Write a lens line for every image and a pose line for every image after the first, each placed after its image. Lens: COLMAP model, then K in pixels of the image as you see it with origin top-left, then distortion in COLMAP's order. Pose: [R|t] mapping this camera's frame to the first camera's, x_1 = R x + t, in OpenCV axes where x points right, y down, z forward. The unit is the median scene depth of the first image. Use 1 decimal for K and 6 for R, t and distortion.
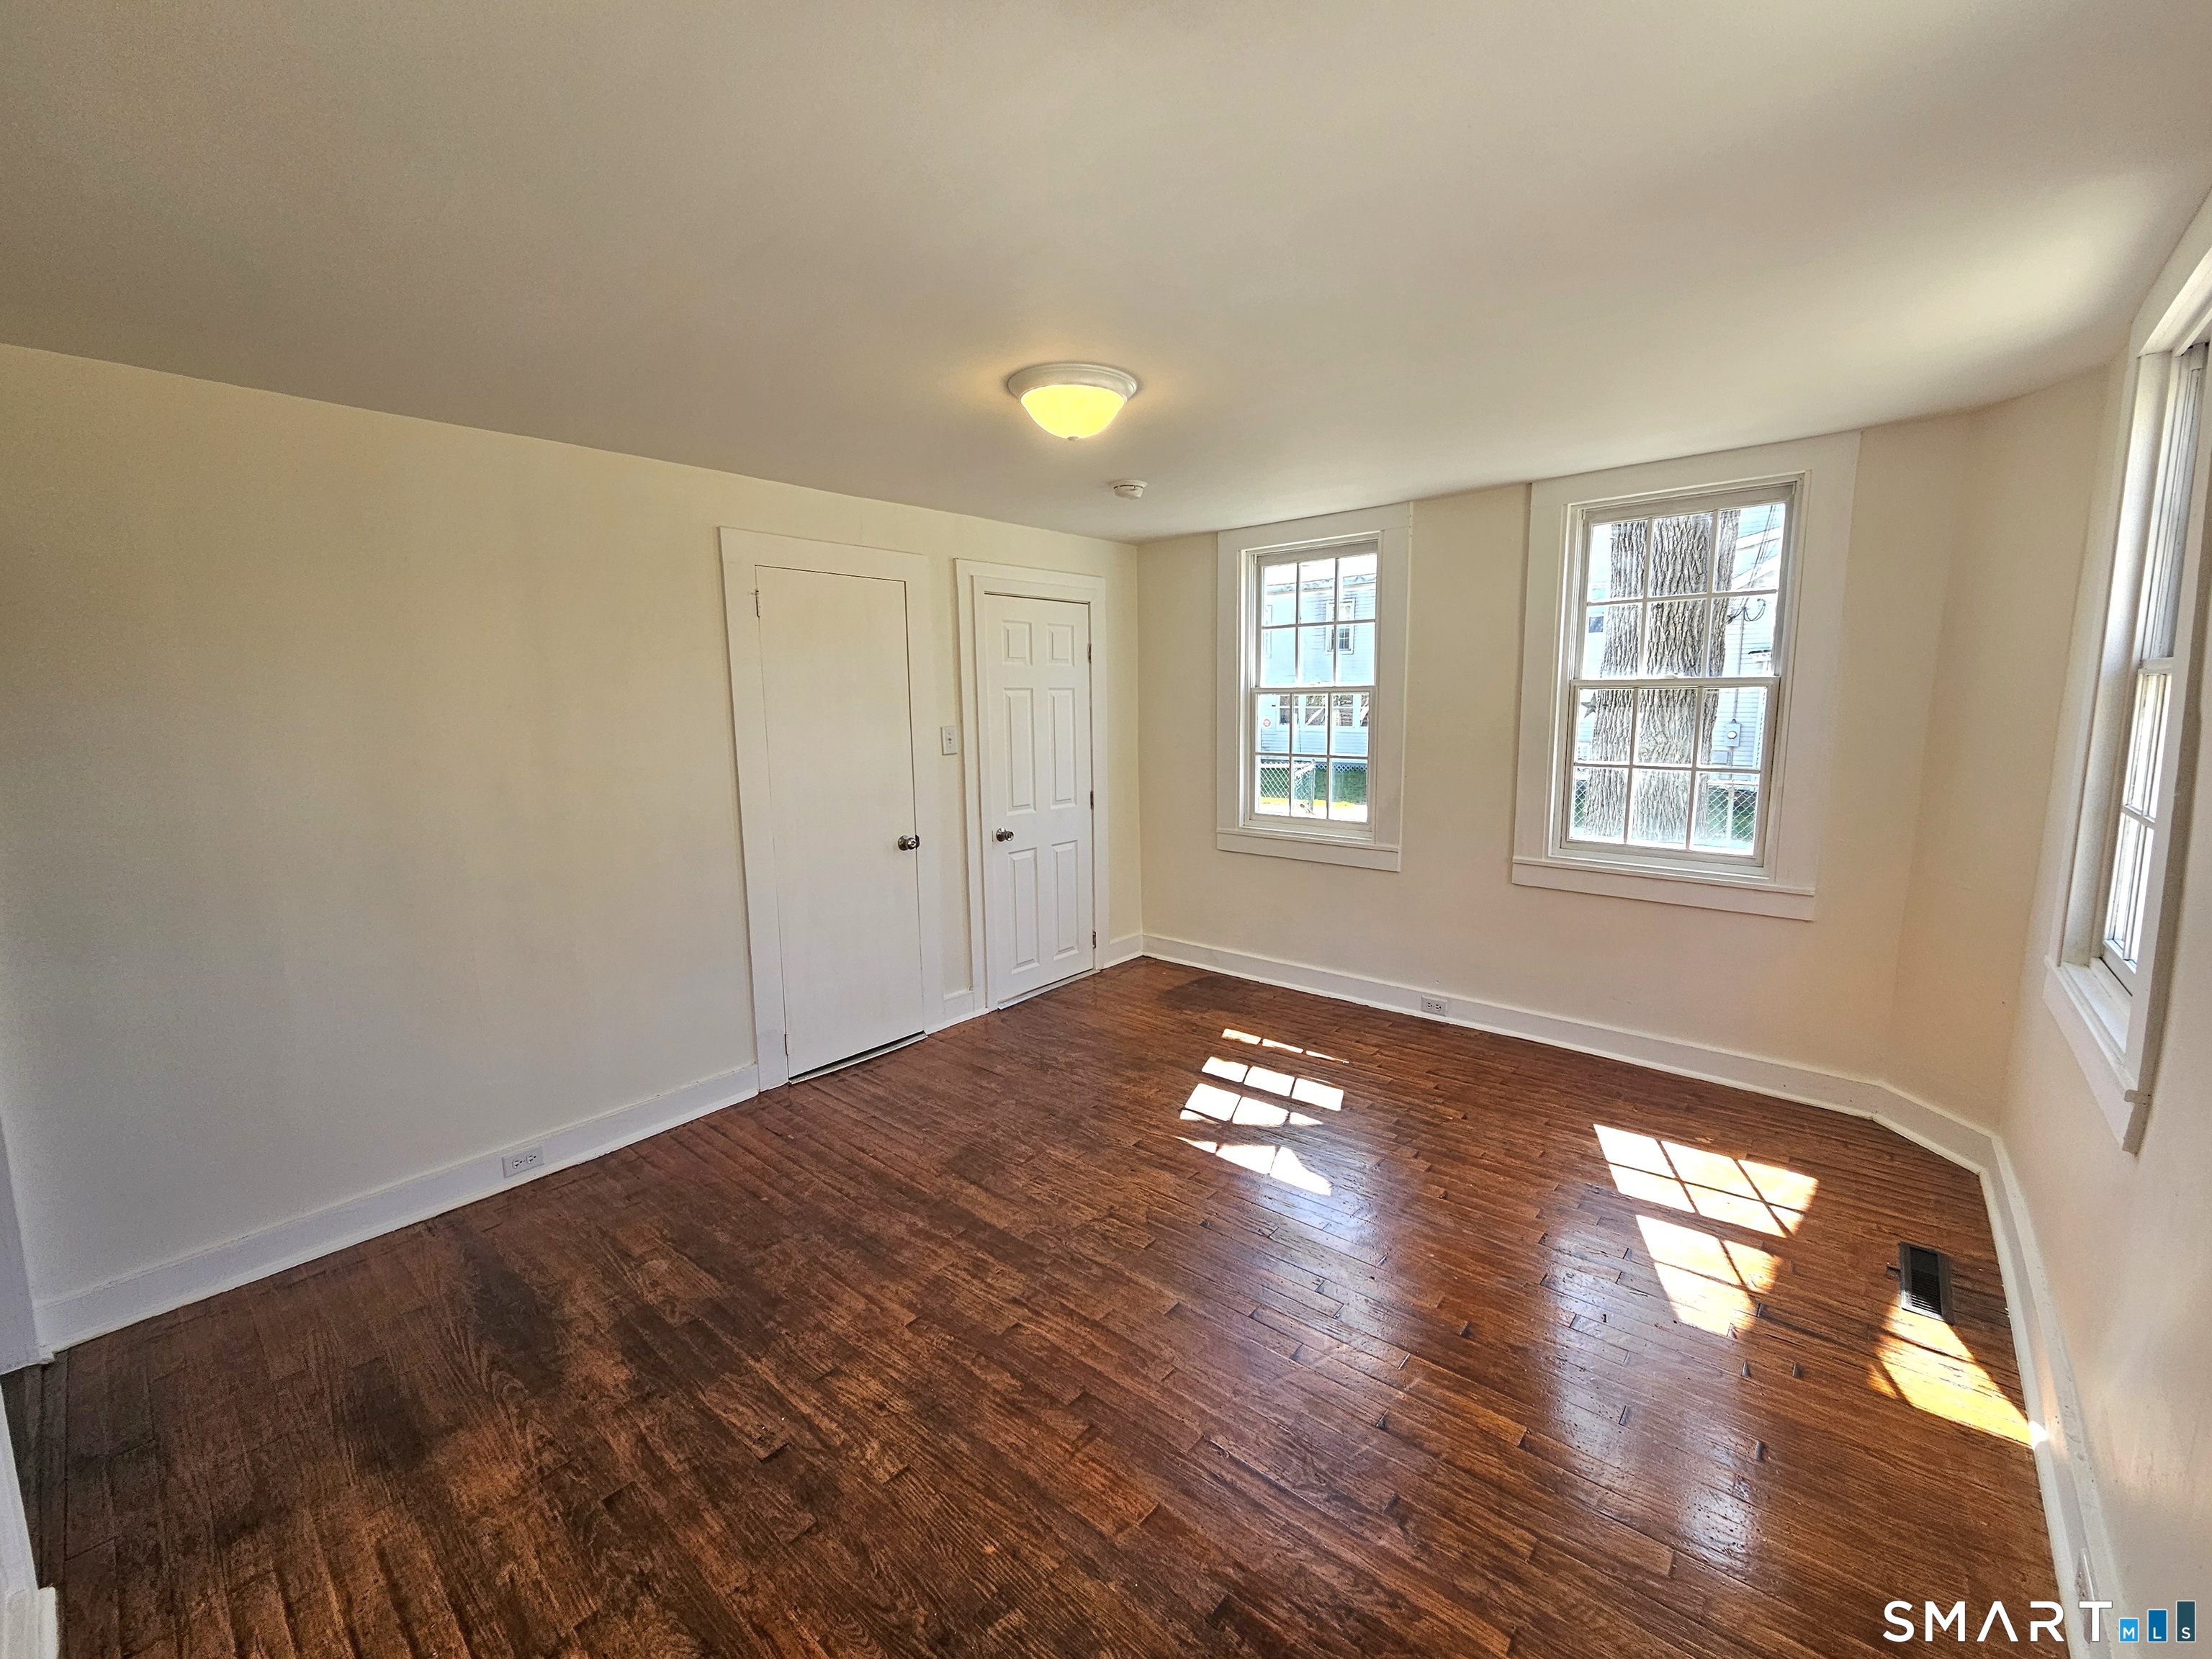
lens RADIAL K [[908.3, 0, 1109.9], [0, 908.3, 823.5], [0, 0, 1]] dist [0.003659, -0.000589]
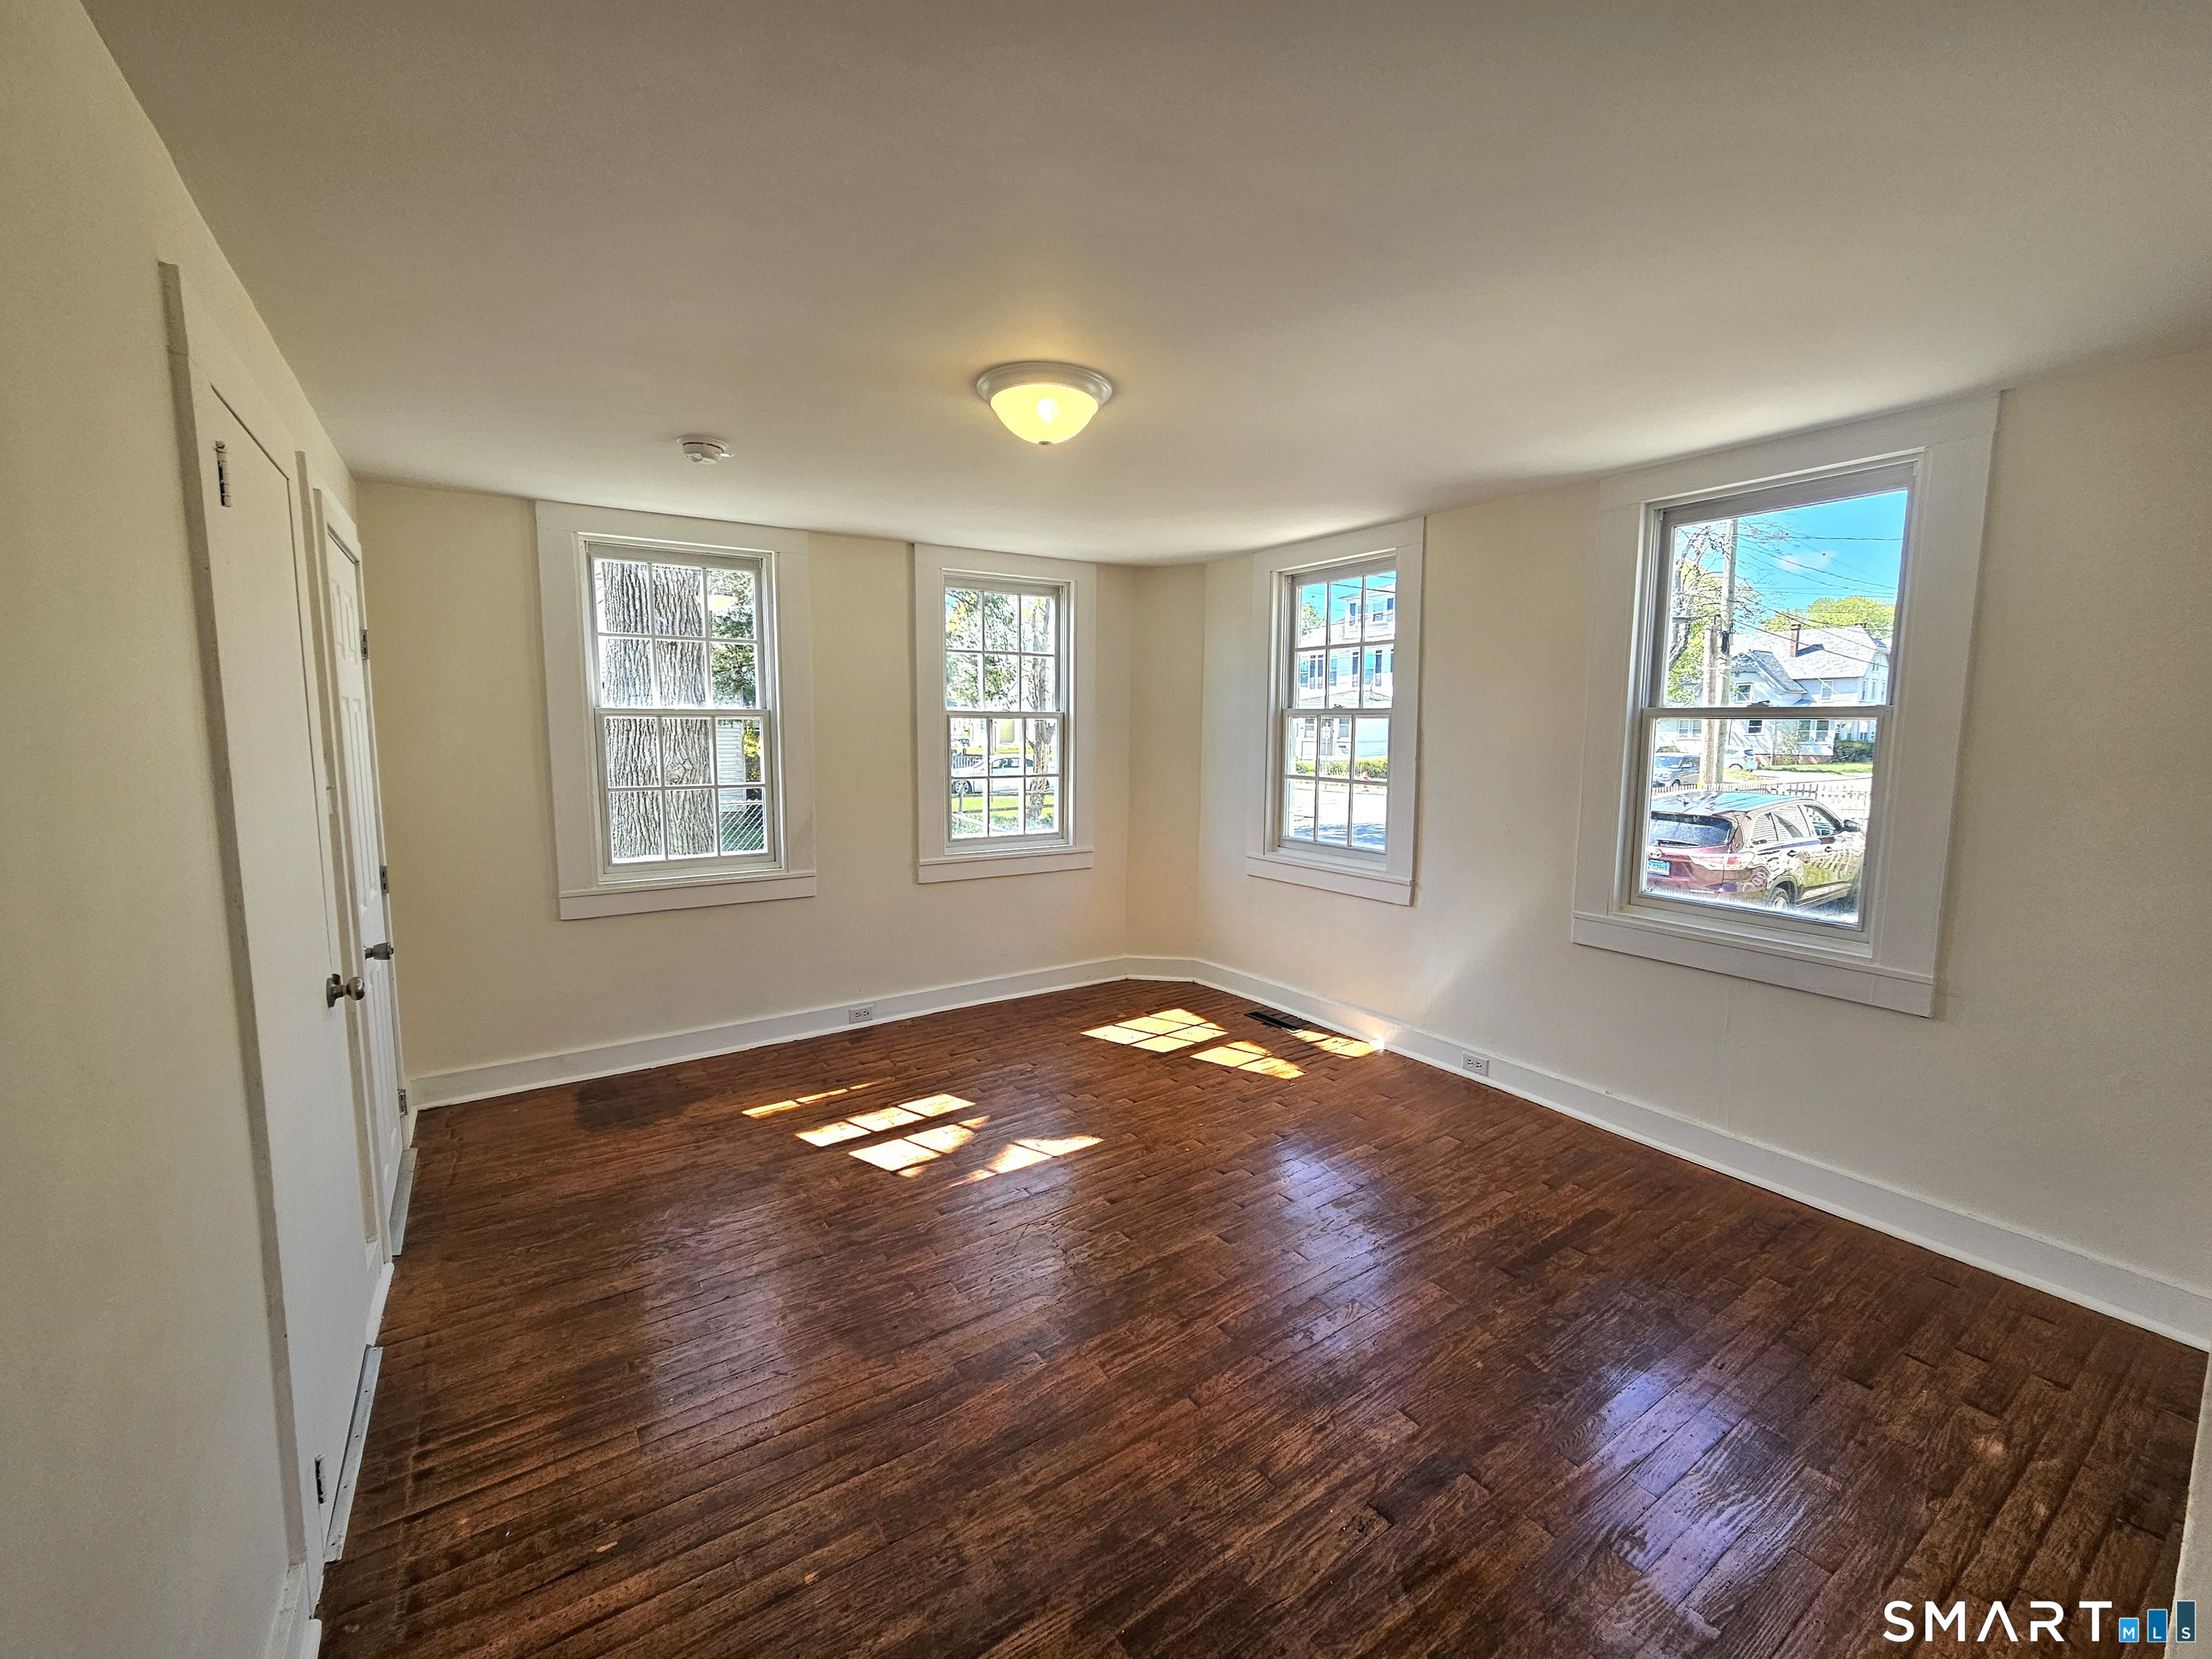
lens RADIAL K [[908.3, 0, 1109.8], [0, 908.3, 822.4], [0, 0, 1]] dist [0.003659, -0.000589]
pose [[0.264714, -0.089764, 0.960140, -0.802513], [0.127820, 0.990139, 0.057328, -0.061713], [-0.955818, 0.107550, 0.273578, 0.589856]]
